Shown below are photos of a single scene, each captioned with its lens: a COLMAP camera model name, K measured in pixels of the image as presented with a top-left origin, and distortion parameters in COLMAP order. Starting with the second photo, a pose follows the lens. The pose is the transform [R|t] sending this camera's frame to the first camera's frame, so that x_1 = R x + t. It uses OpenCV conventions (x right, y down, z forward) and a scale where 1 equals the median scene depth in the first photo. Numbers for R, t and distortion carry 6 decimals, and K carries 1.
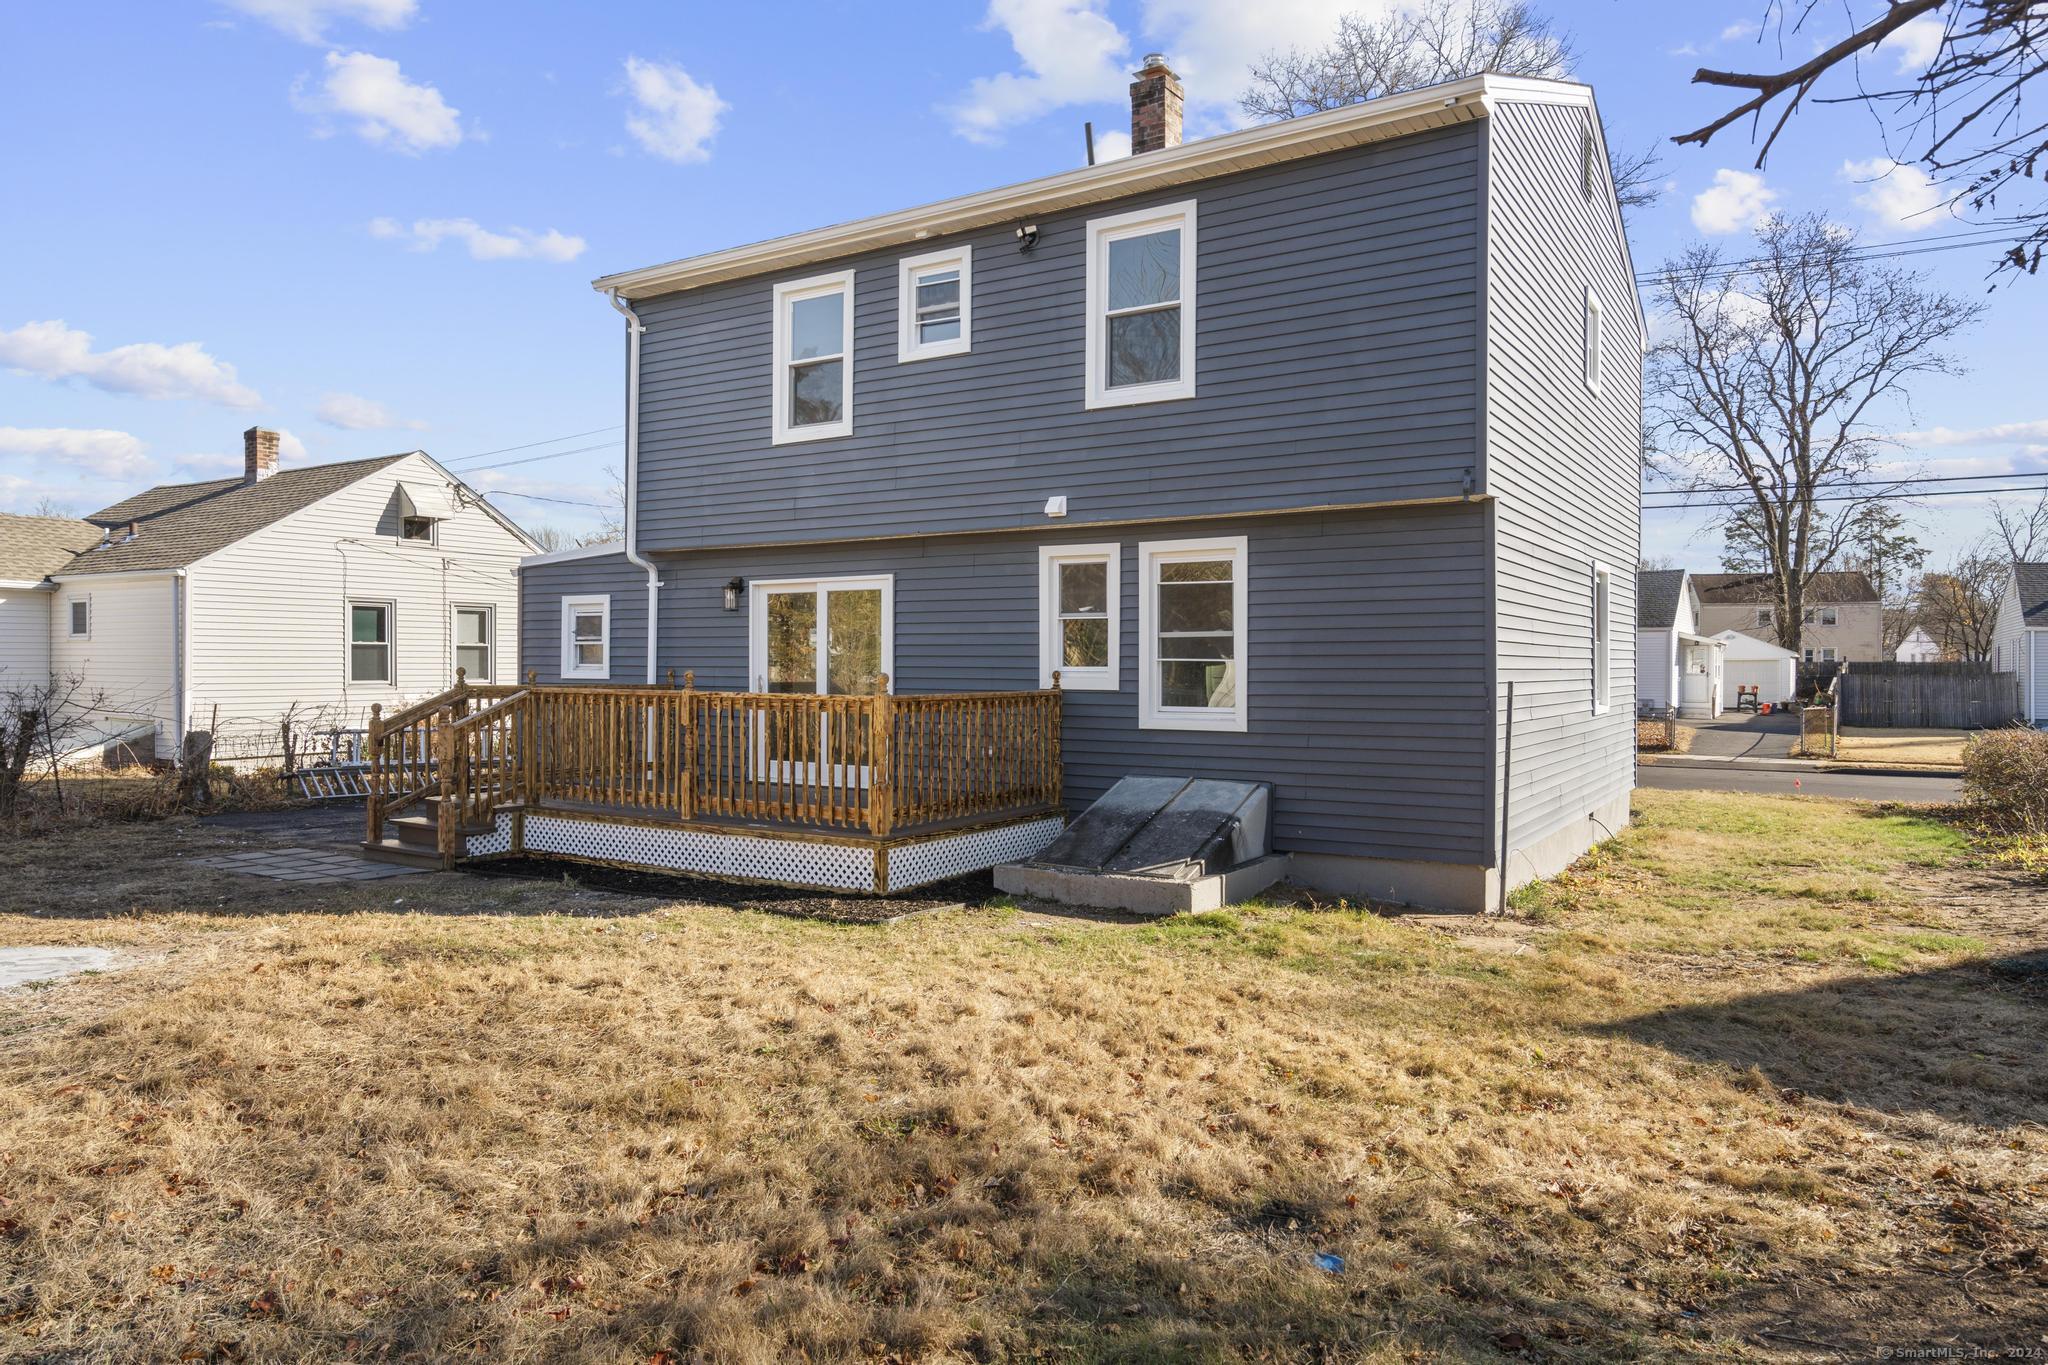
lens RADIAL K [[1320.8, 0, 1024.6], [0, 1320.8, 671.7], [0, 0, 1]] dist [0.025495, 0.000041]
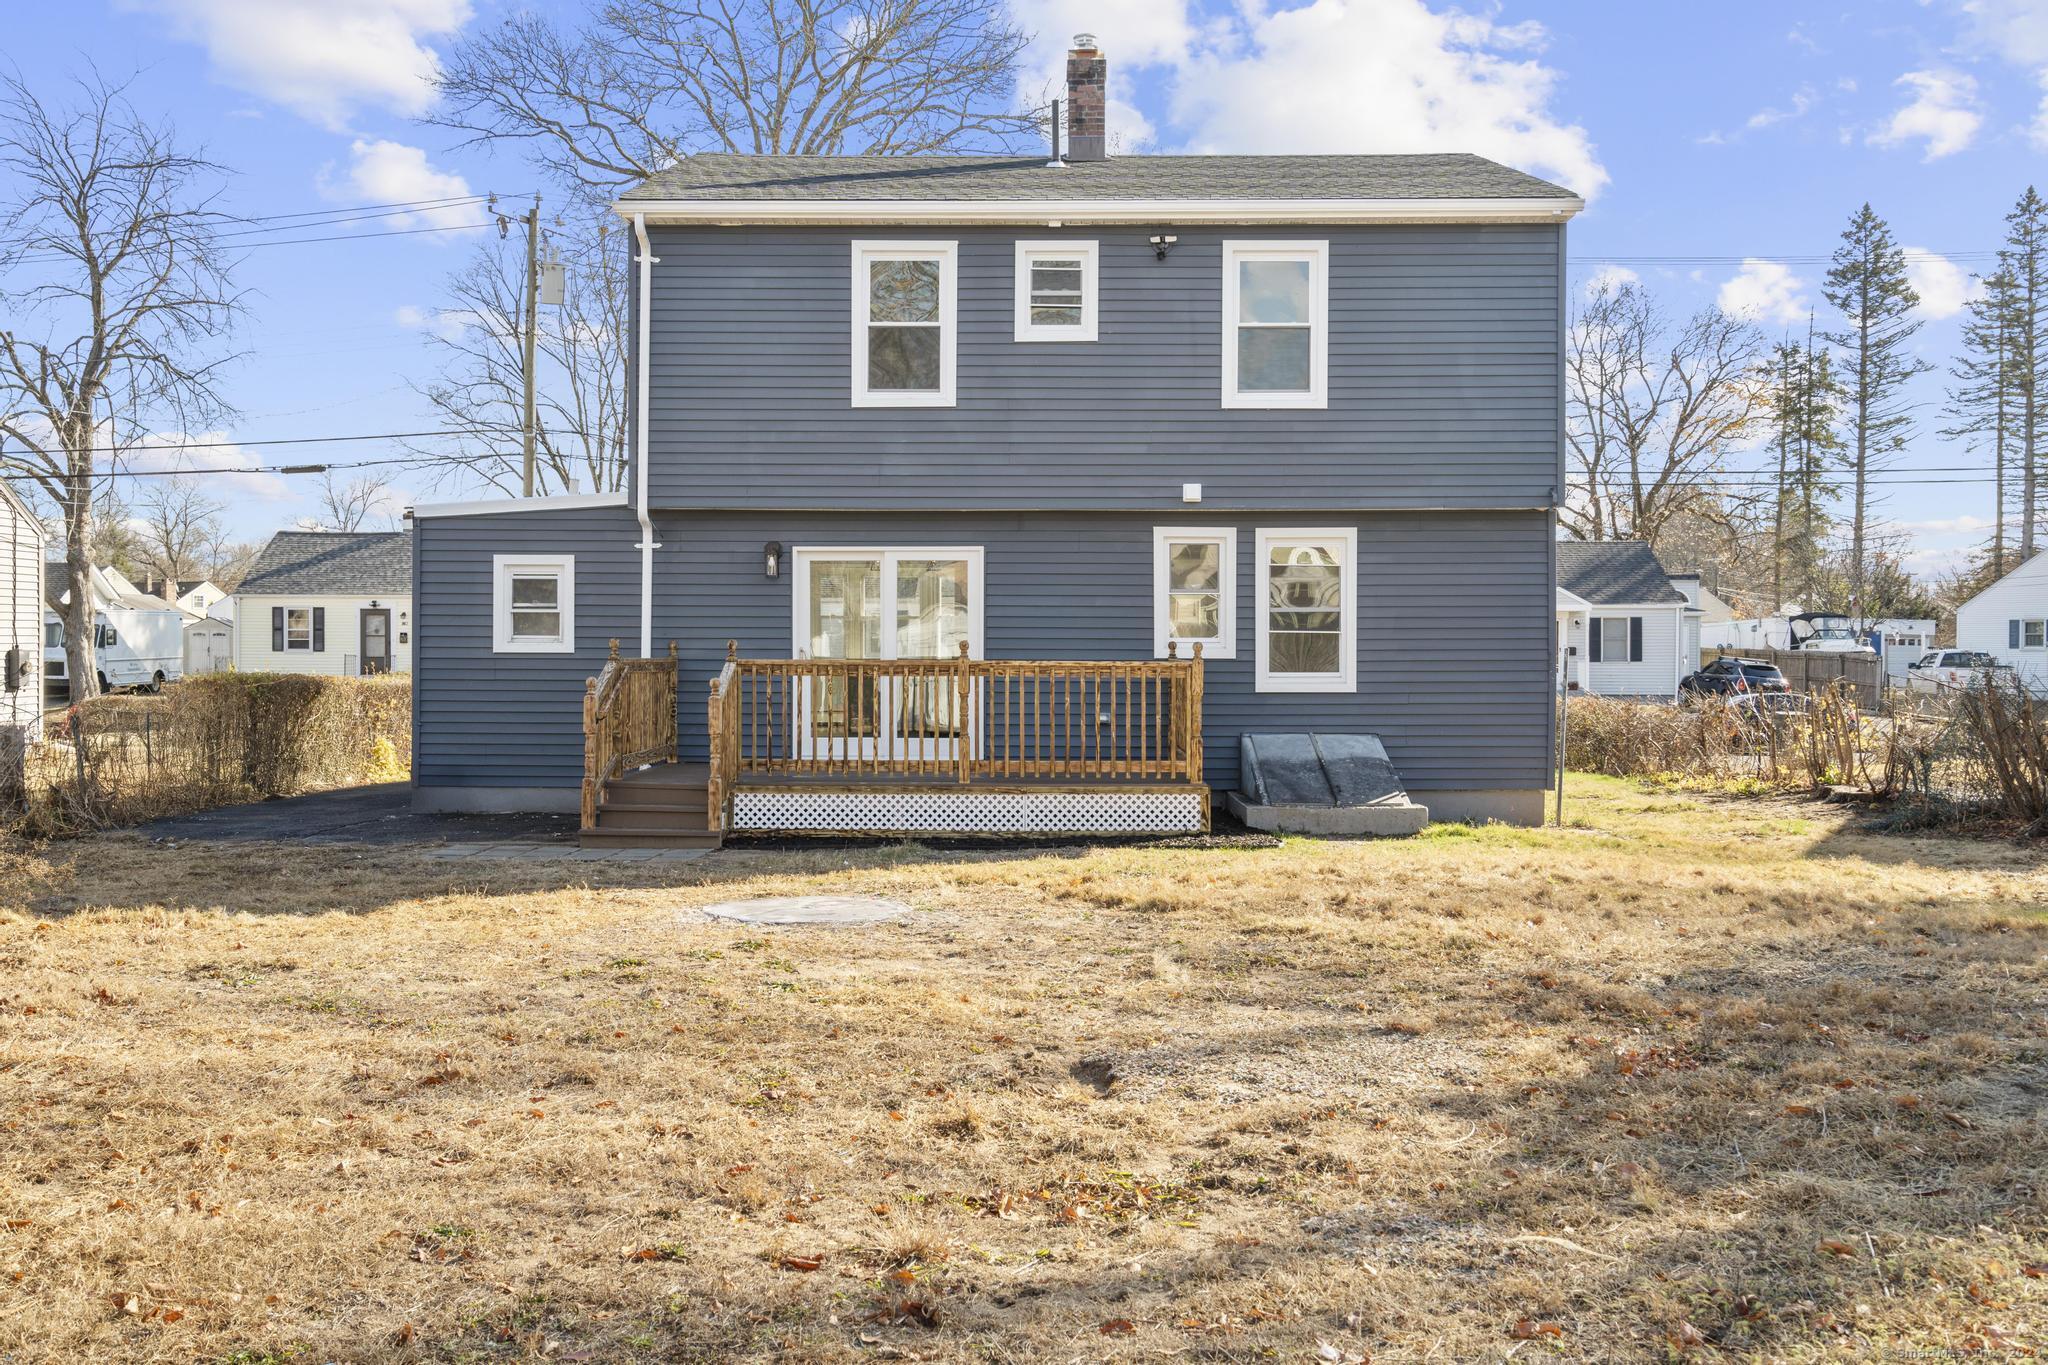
lens RADIAL K [[1864.7, 0, 1017.5], [0, 1864.7, 688.0], [0, 0, 1]] dist [0.011273, -0.014953]
pose [[0.845355, -0.012831, 0.534052, -0.910671], [0.003177, 0.999815, 0.018993, 0.008080], [-0.534196, -0.014359, 0.845239, -0.237717]]
